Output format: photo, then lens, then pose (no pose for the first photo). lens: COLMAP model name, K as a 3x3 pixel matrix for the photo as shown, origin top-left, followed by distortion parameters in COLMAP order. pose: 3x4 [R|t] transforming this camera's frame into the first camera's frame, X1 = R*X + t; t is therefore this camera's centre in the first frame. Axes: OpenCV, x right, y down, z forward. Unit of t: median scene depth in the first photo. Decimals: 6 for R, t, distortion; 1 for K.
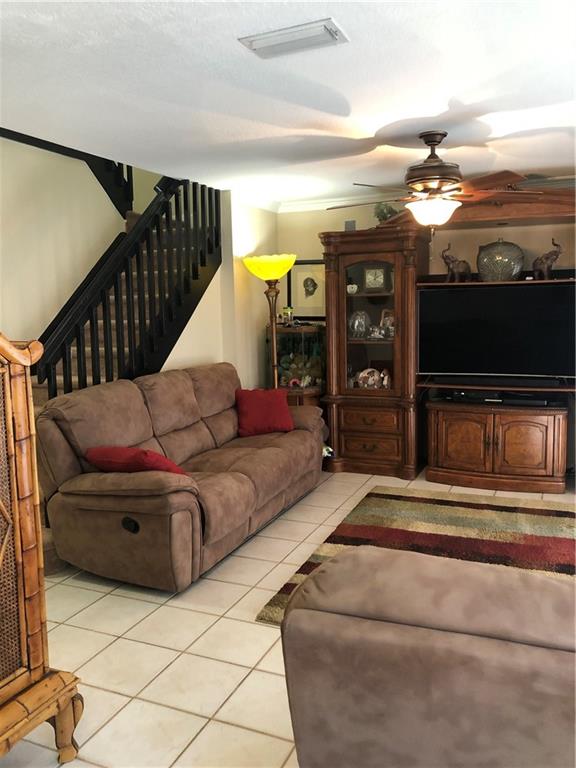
lens RADIAL K [[630.2, 0, 289.8], [0, 630.2, 381.9], [0, 0, 1]] dist [0.044622, -0.065481]
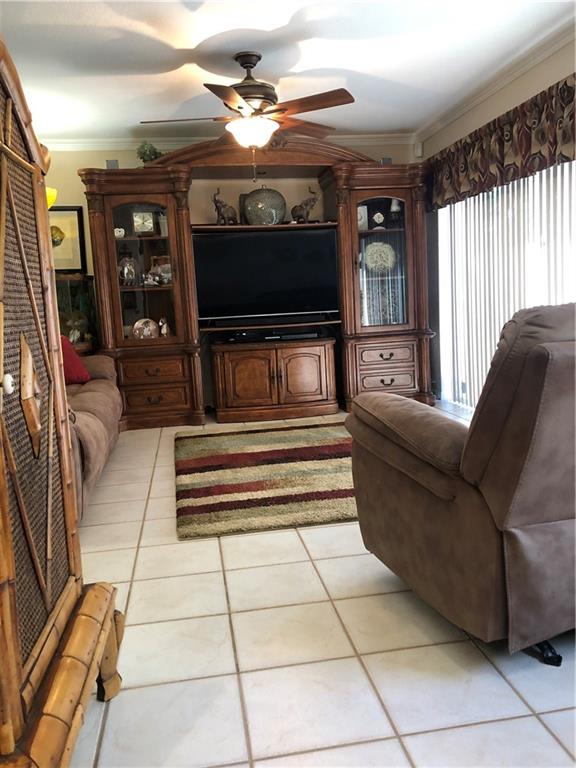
lens RADIAL K [[630.2, 0, 293.8], [0, 630.2, 386.3], [0, 0, 1]] dist [0.044622, -0.065481]
pose [[0.835552, -0.096584, 0.540856, -0.231950], [0.102061, 0.994578, 0.019937, 0.093192], [-0.539849, 0.038541, 0.840879, 0.083779]]
